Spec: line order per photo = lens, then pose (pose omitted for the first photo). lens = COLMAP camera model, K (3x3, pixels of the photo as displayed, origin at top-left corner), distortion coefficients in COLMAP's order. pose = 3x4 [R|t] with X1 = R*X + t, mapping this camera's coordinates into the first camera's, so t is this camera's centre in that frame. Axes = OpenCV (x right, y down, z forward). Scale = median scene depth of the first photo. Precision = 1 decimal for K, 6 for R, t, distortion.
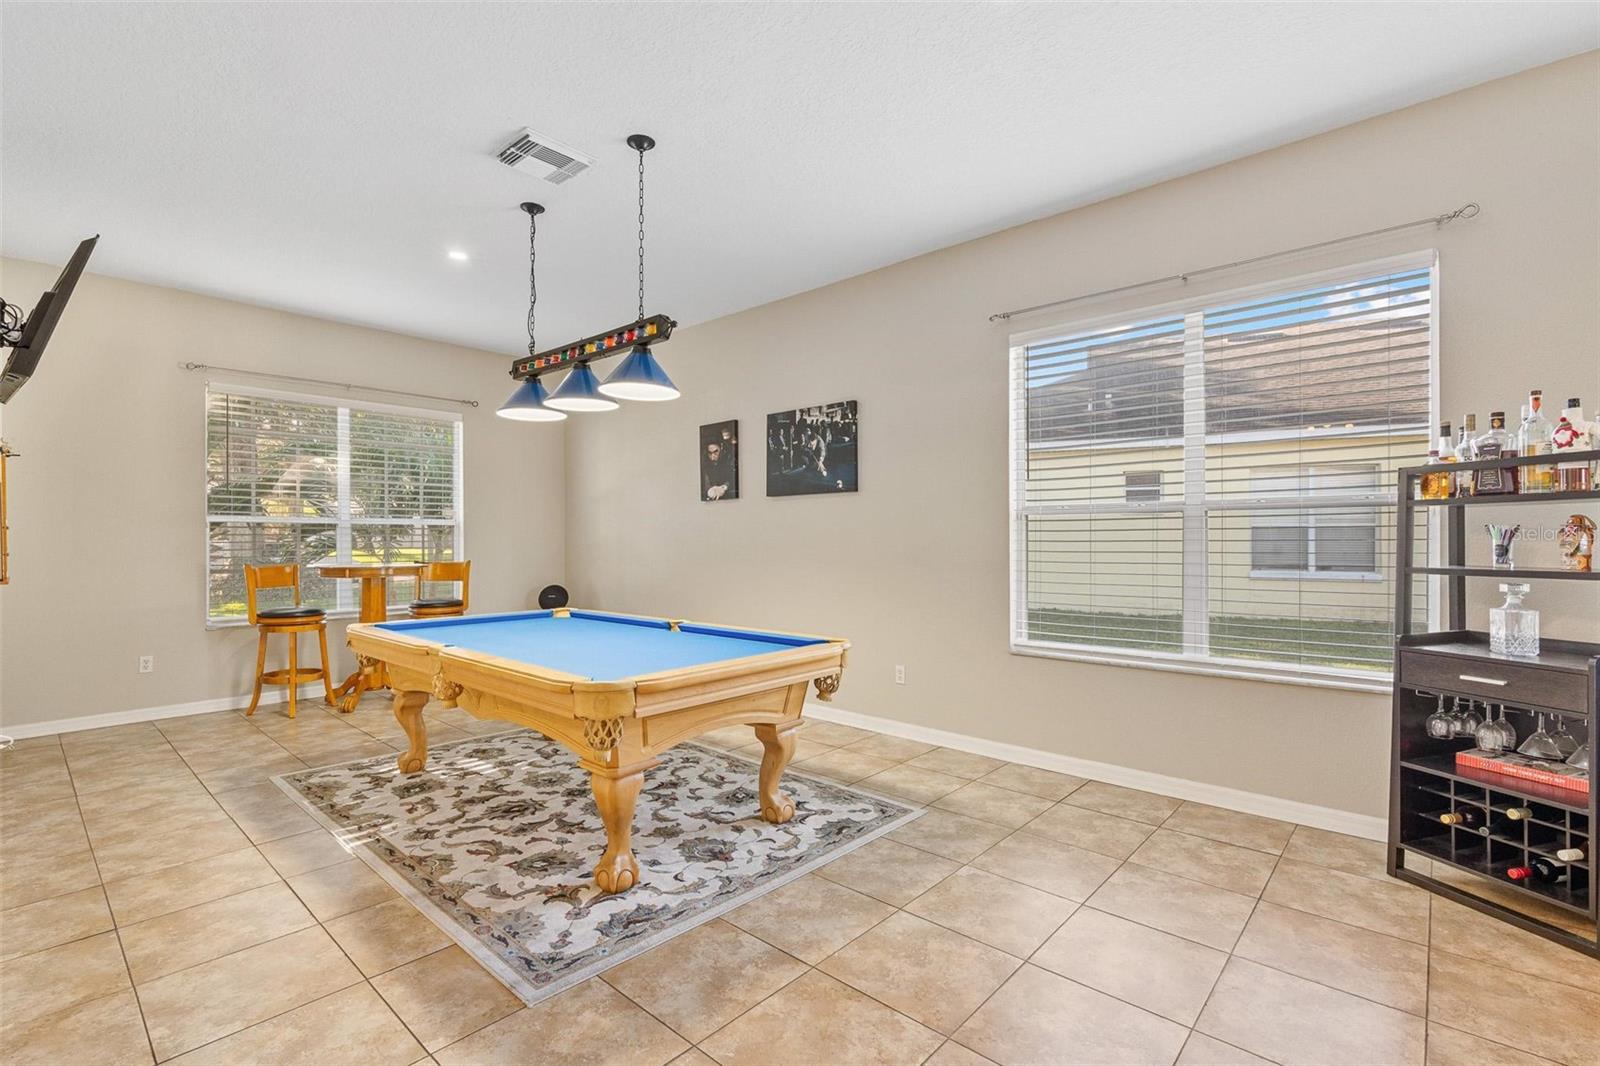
lens RADIAL K [[719.0, 0, 798.4], [0, 719.0, 528.4], [0, 0, 1]] dist [-0.008009, 0.001545]
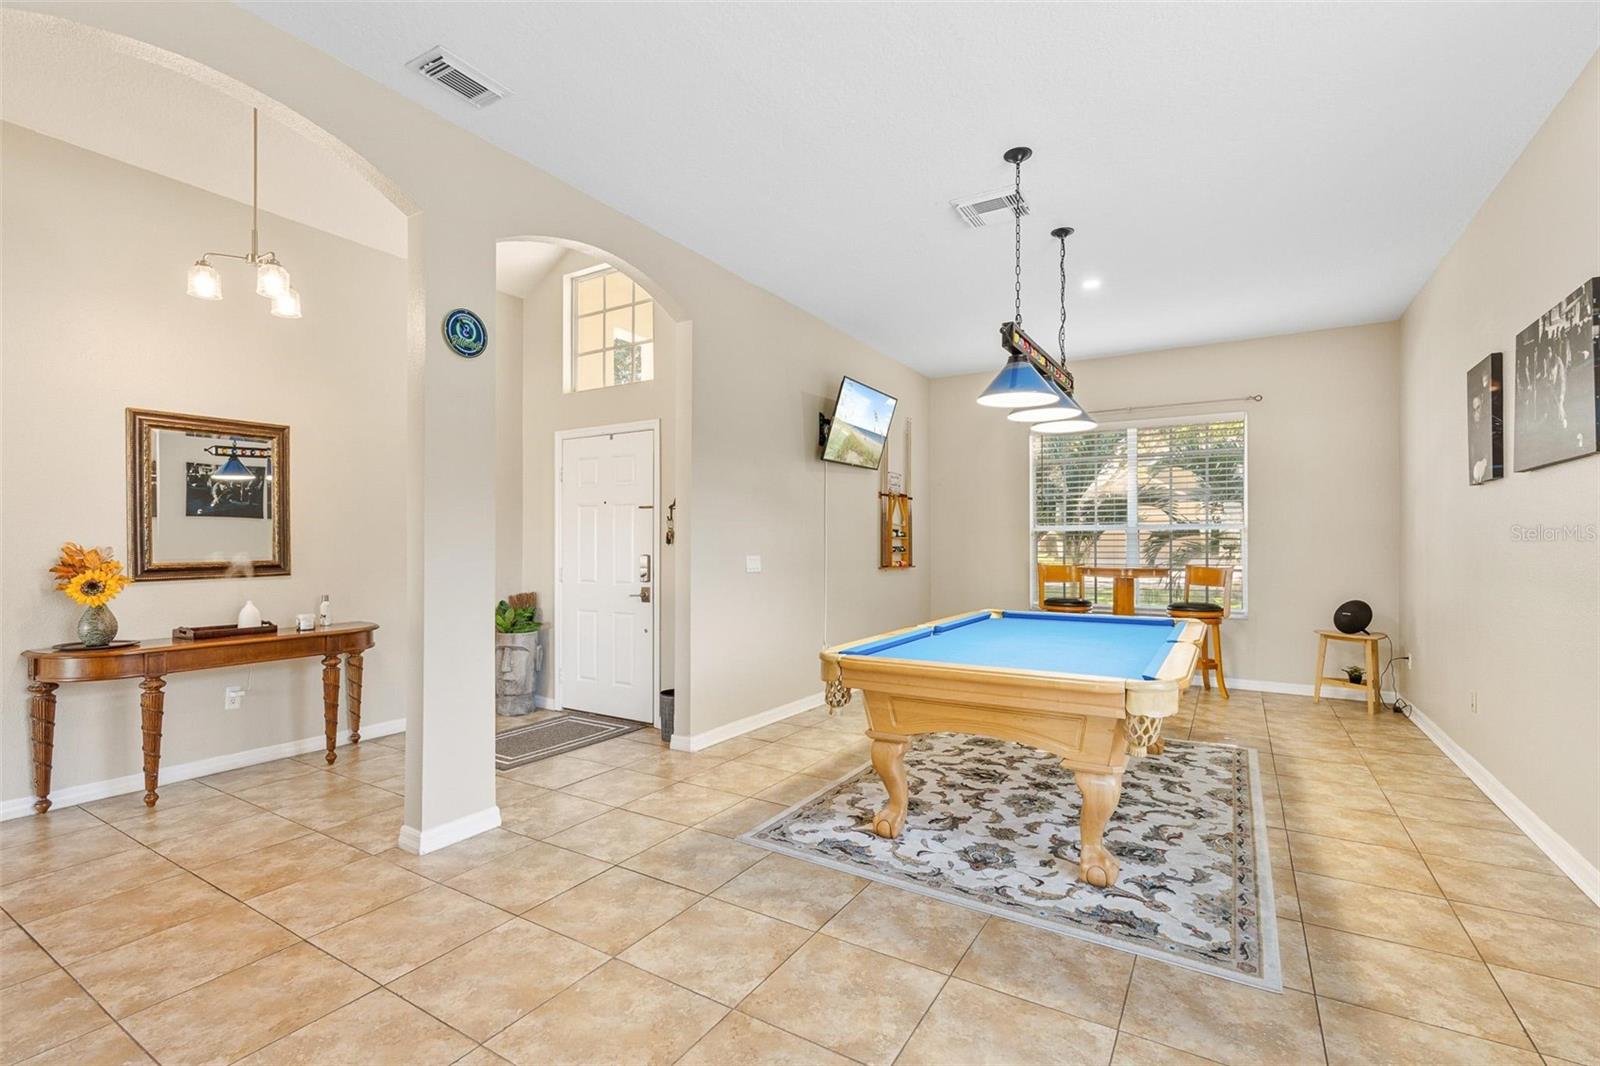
lens RADIAL K [[719.0, 0, 798.4], [0, 719.0, 528.4], [0, 0, 1]] dist [-0.008009, 0.001545]
pose [[0.185125, -0.022006, -0.982469, 0.707424], [0.015179, 0.999694, -0.019532, 0.008285], [0.982598, -0.011297, 0.185402, 0.493560]]
